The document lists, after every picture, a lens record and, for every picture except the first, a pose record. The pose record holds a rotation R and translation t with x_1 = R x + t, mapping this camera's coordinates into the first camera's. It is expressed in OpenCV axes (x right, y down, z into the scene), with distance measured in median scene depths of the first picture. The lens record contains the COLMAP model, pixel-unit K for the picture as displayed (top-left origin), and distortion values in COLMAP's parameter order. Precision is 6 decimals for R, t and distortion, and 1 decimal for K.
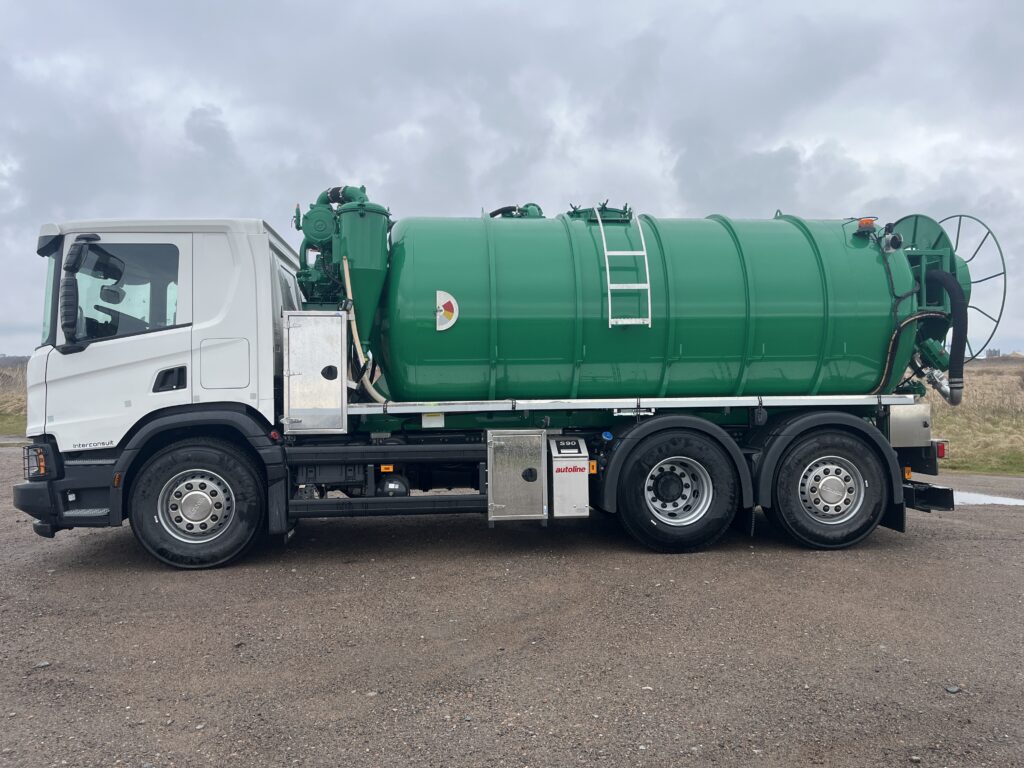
lens RADIAL K [[774.9, 0, 512.0], [0, 774.9, 384.0], [0, 0, 1]] dist [0.071834, -0.098265]
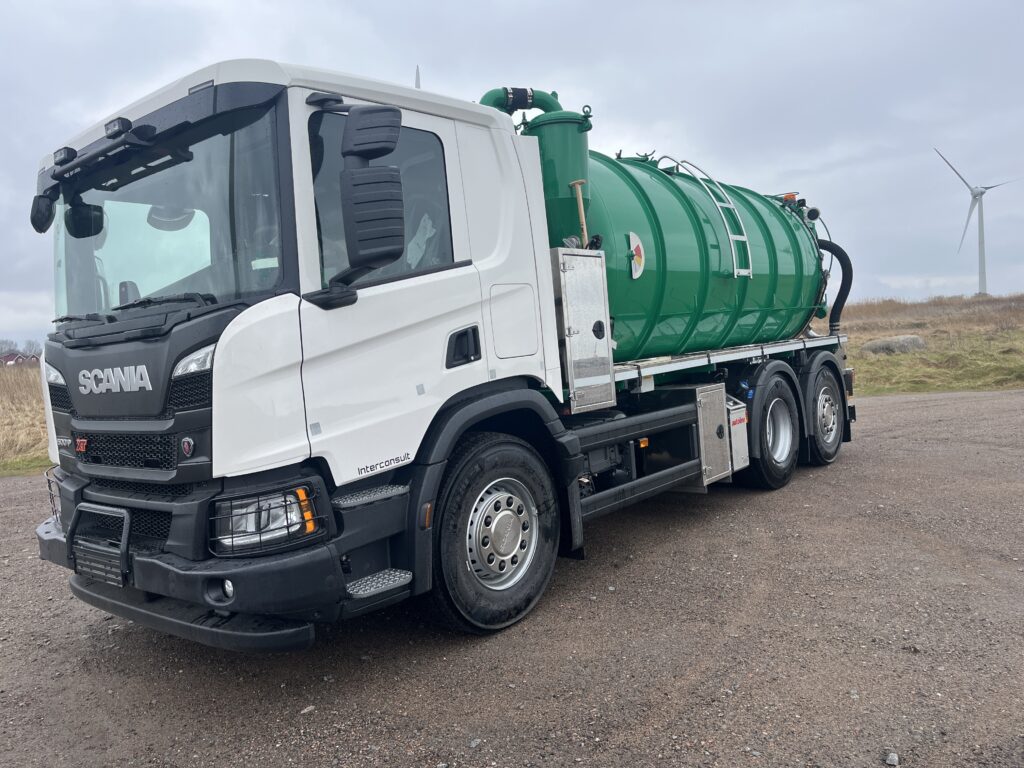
lens RADIAL K [[774.9, 0, 512.0], [0, 774.9, 384.0], [0, 0, 1]] dist [0.071834, -0.098265]
pose [[0.713814, -0.080834, 0.695655, -0.846451], [0.066560, 0.996651, 0.047512, -0.003104], [-0.697166, 0.012388, 0.716803, 0.510244]]
